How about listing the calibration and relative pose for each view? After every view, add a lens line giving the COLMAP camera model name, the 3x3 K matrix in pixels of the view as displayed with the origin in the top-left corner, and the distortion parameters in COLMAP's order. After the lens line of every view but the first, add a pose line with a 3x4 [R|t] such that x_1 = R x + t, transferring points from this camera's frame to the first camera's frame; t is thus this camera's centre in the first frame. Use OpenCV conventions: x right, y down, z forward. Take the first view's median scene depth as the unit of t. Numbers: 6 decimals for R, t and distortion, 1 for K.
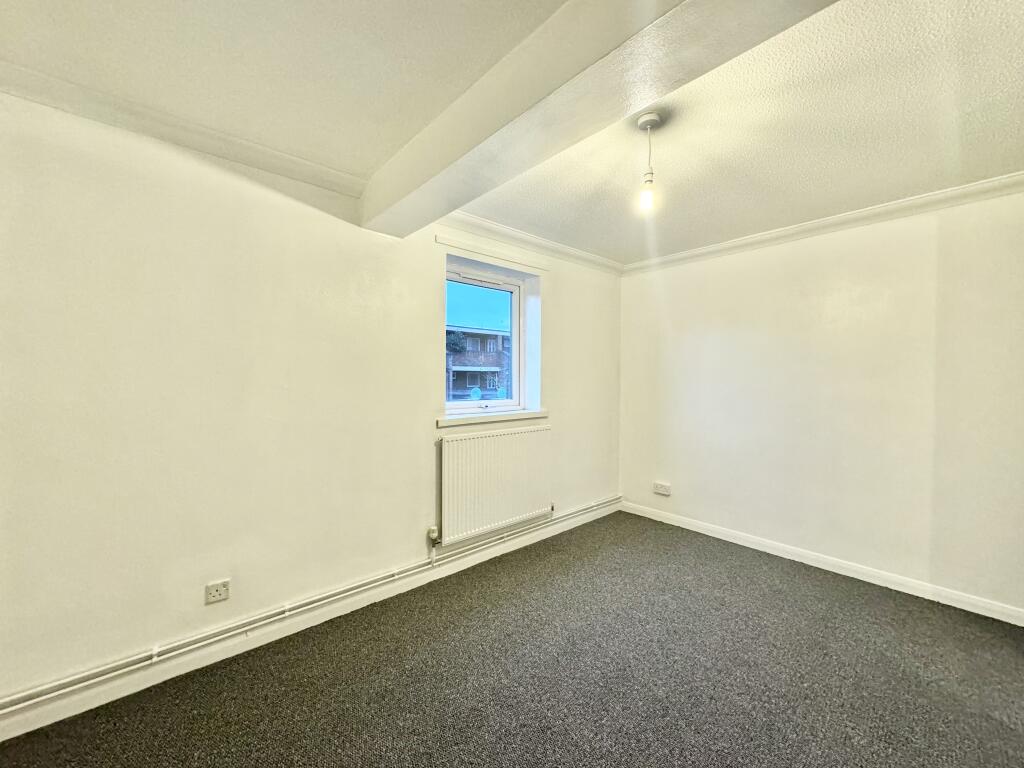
lens RADIAL K [[408.3, 0, 512.0], [0, 408.3, 384.0], [0, 0, 1]] dist [0.000650, 0.000070]
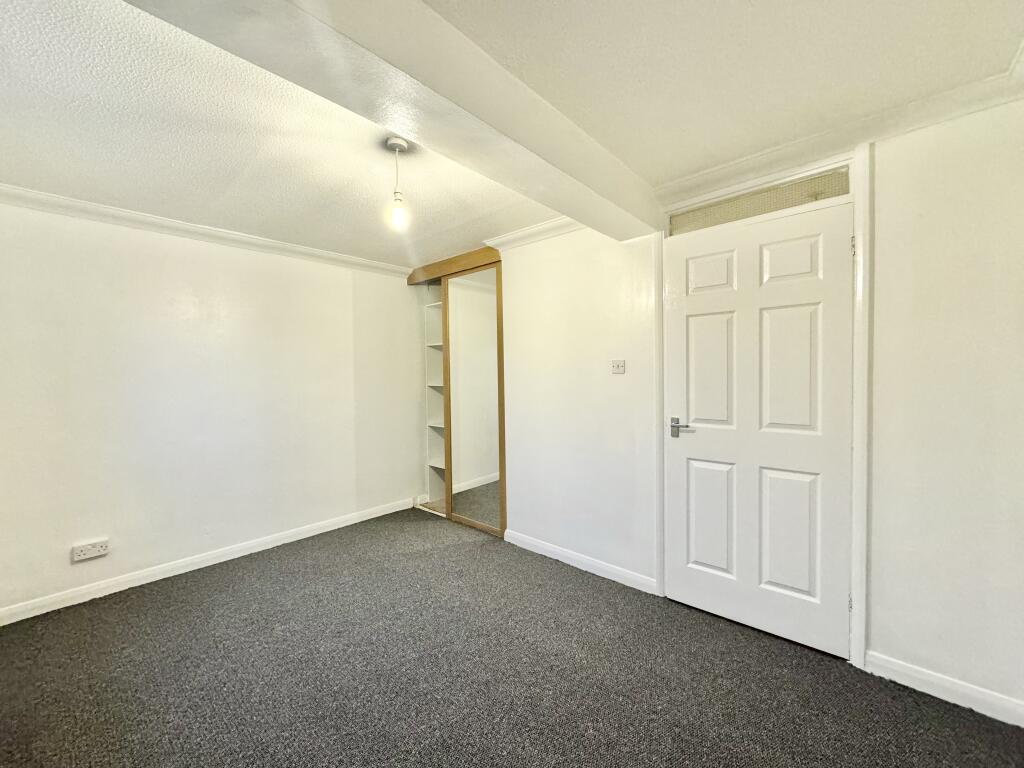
lens RADIAL K [[408.3, 0, 512.0], [0, 408.3, 384.0], [0, 0, 1]] dist [0.000650, 0.000070]
pose [[-0.119775, -0.024032, 0.992510, -0.463524], [0.027937, 0.999230, 0.027566, -0.015295], [-0.992408, 0.031029, -0.119012, 0.493198]]
